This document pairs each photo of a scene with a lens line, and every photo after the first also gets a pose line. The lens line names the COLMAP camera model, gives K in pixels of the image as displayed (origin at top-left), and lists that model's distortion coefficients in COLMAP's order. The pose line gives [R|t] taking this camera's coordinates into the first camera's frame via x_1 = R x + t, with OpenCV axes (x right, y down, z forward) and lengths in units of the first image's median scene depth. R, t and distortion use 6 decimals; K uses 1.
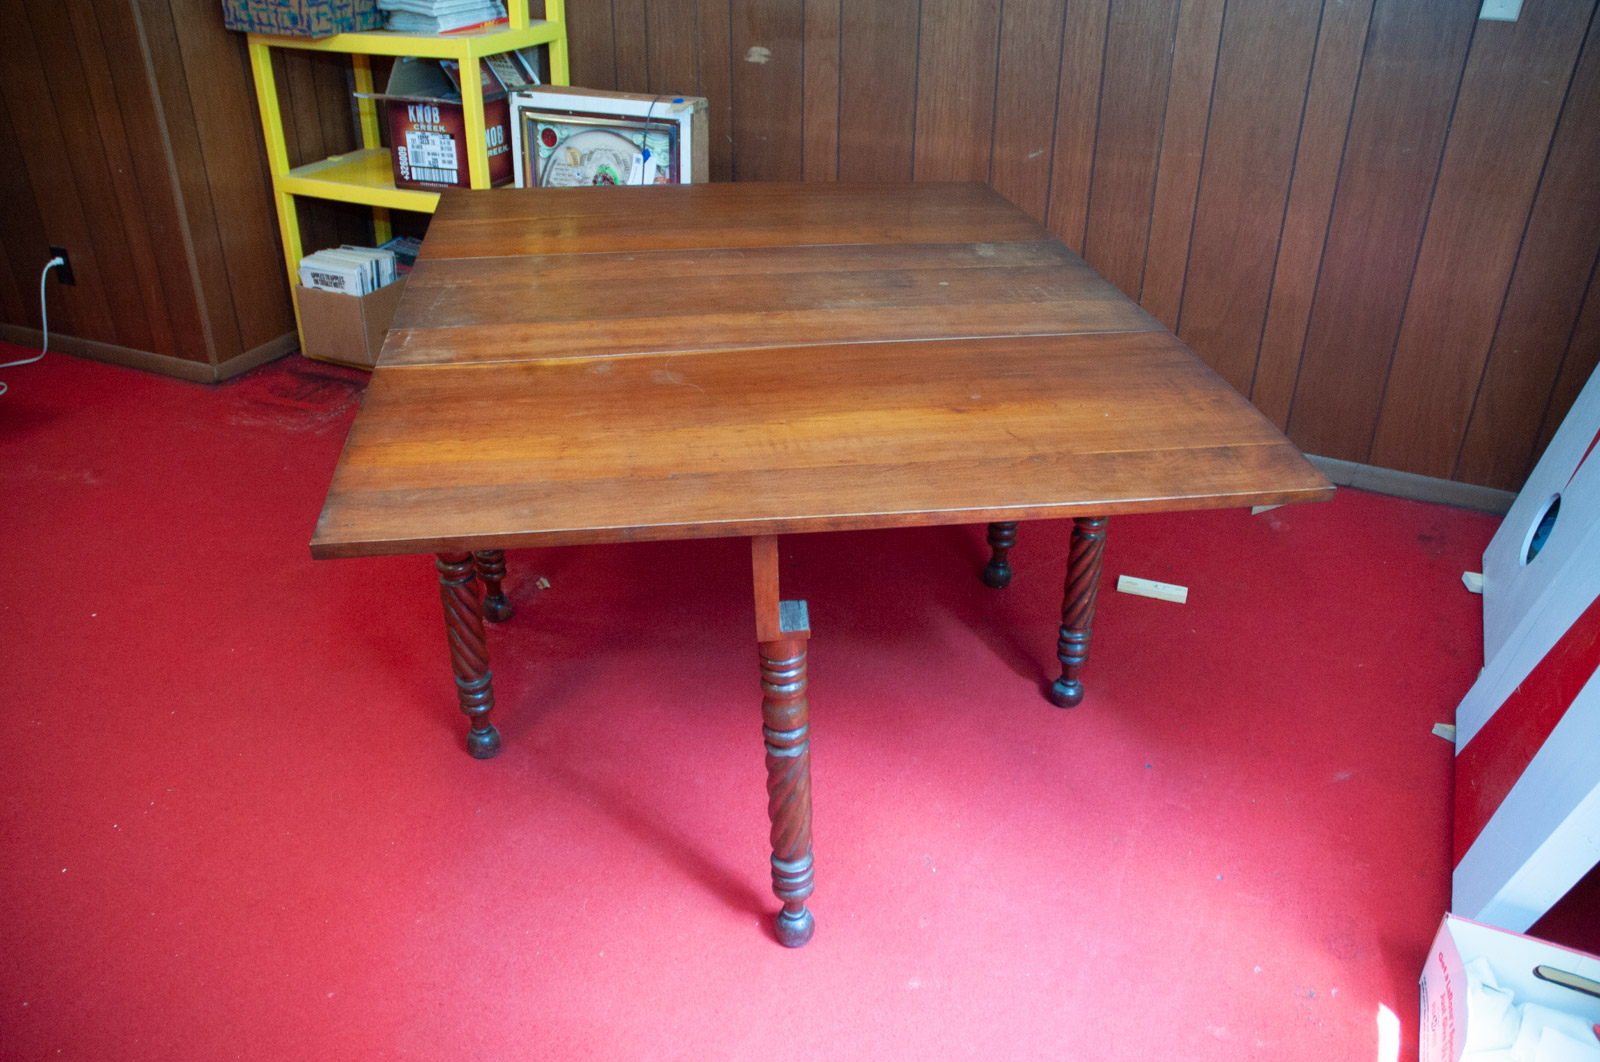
lens RADIAL K [[1239.1, 0, 797.4], [0, 1239.1, 529.5], [0, 0, 1]] dist [-0.168708, 0.152101]
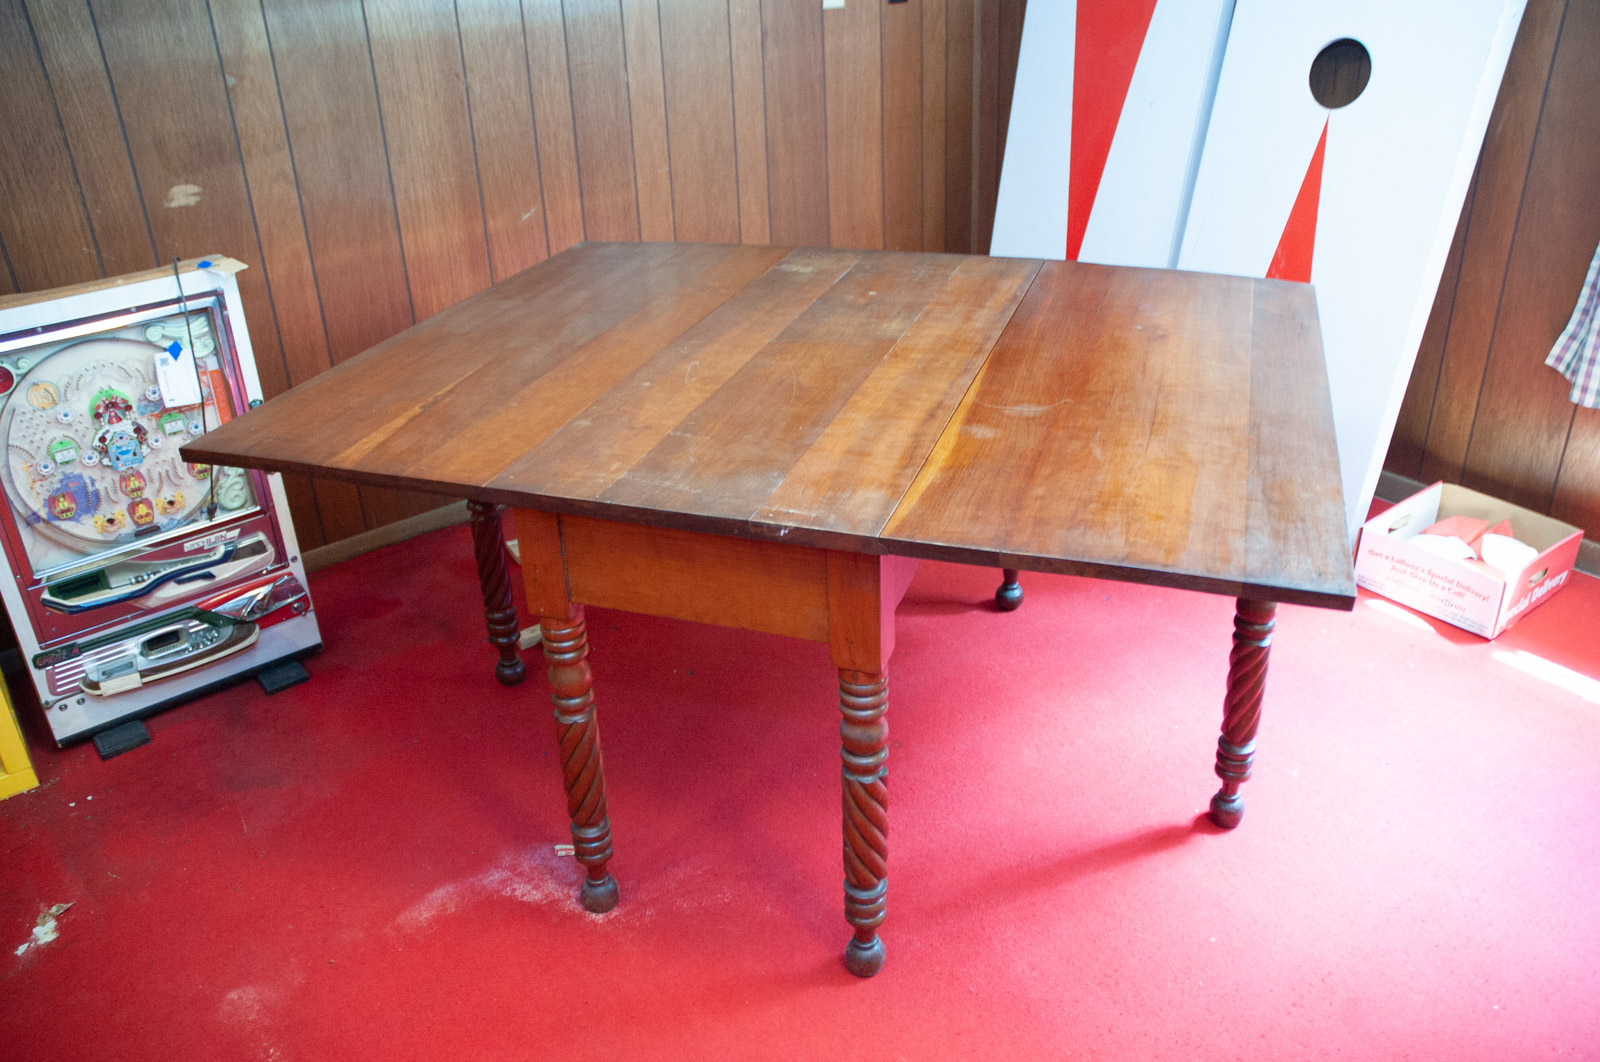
lens RADIAL K [[1253.5, 0, 802.1], [0, 1253.5, 533.4], [0, 0, 1]] dist [-0.166679, 0.160070]
pose [[0.465088, -0.433121, 0.772074, -0.584373], [0.473861, 0.858478, 0.196144, -0.186606], [-0.747763, 0.274631, 0.604507, 0.327418]]
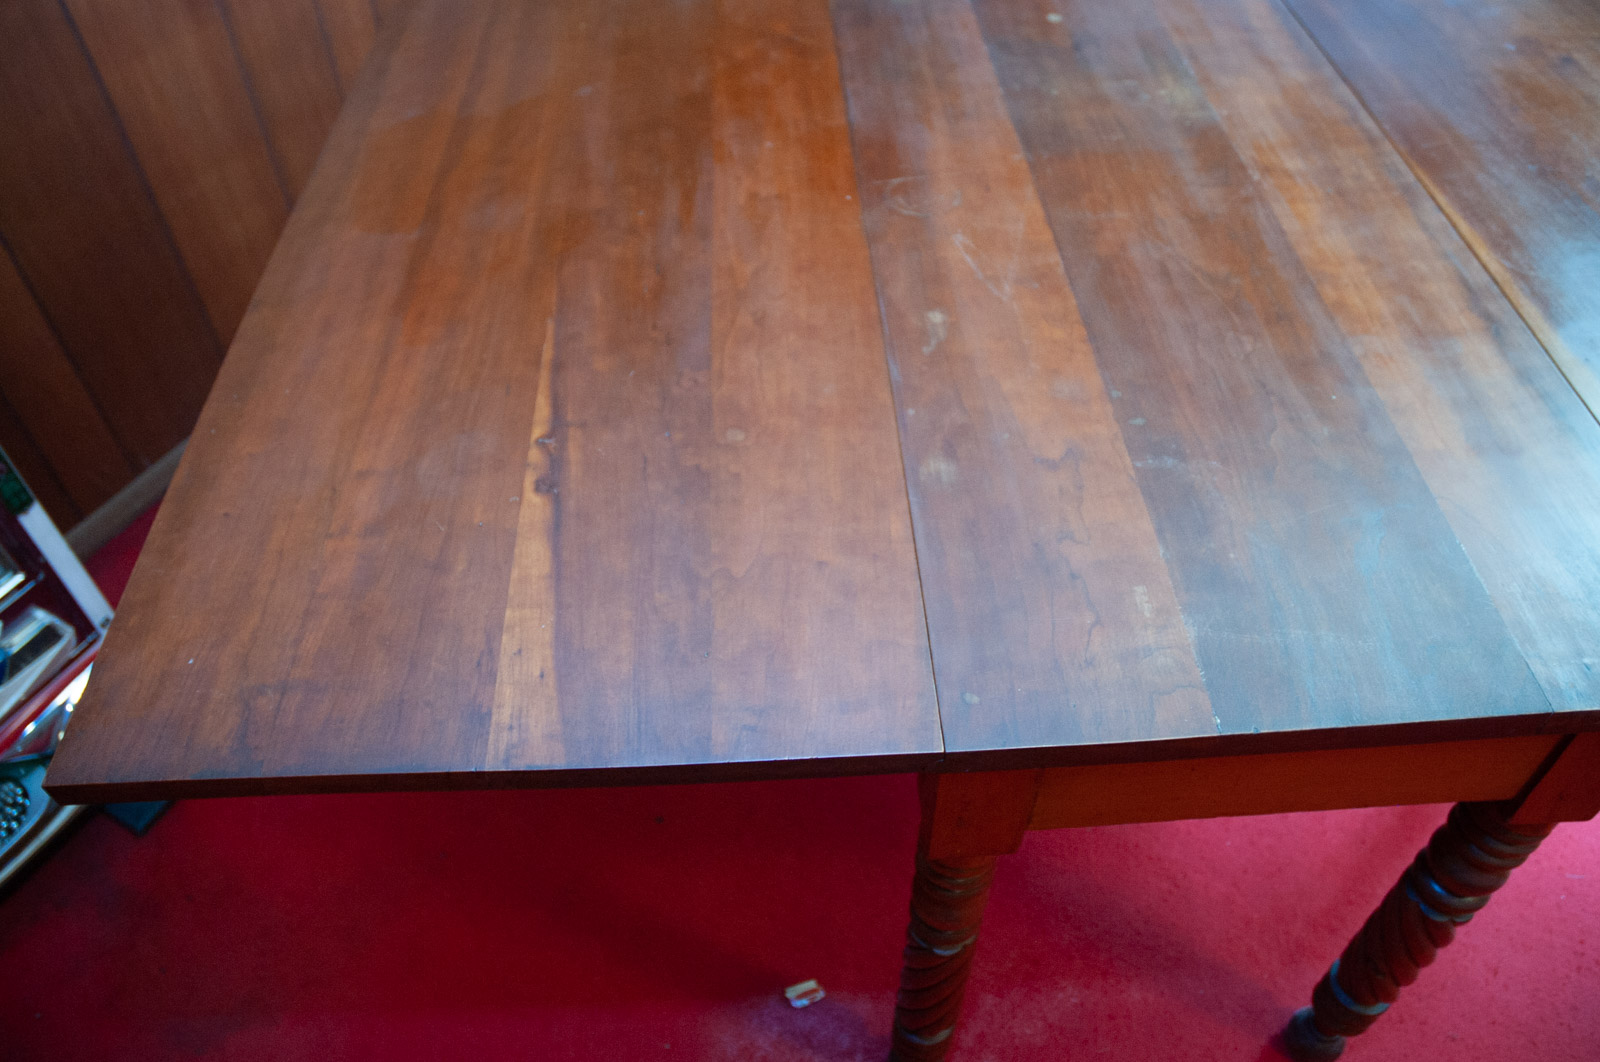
lens RADIAL K [[1224.0, 0, 800.0], [0, 1224.0, 531.0], [0, 0, 1]] dist [-0.168061, 0.138711]
pose [[0.106313, -0.742927, 0.660876, -0.354178], [0.506246, 0.612492, 0.607098, -0.340126], [-0.855811, 0.270023, 0.441219, 0.652882]]
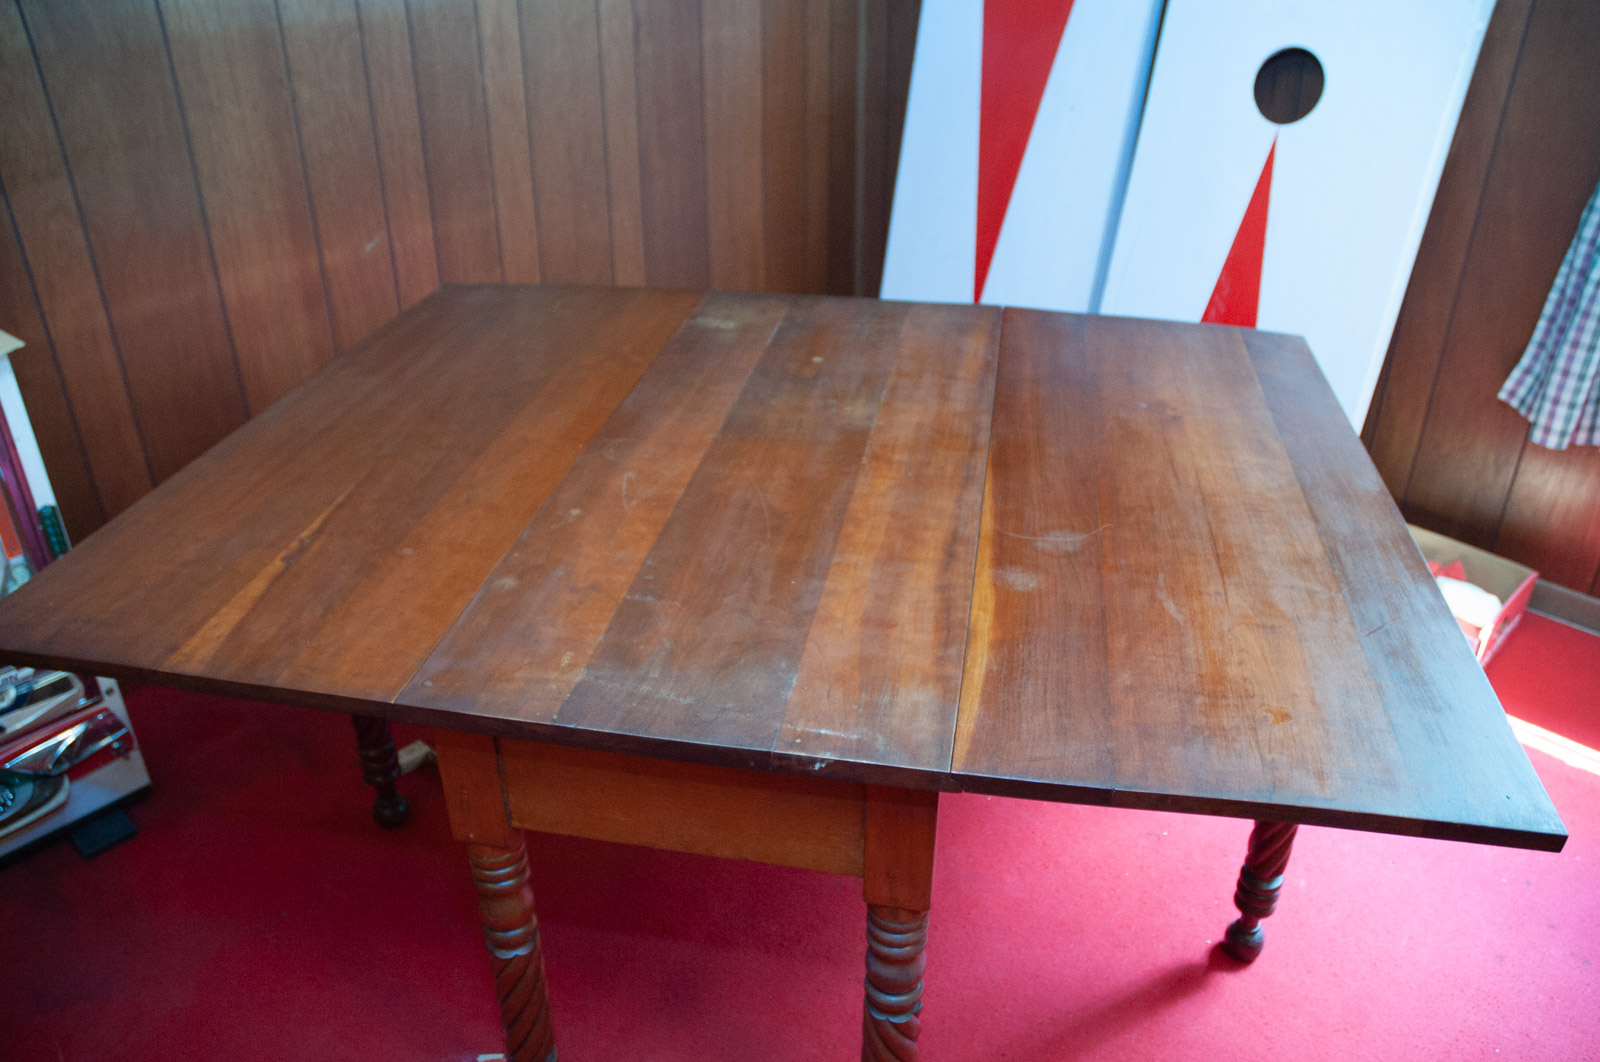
lens RADIAL K [[1239.1, 0, 797.4], [0, 1239.1, 529.5], [0, 0, 1]] dist [-0.168708, 0.152101]
pose [[0.330443, -0.475646, 0.815210, -0.474762], [0.472427, 0.831095, 0.293418, -0.261196], [-0.817080, 0.288169, 0.499337, 0.432078]]
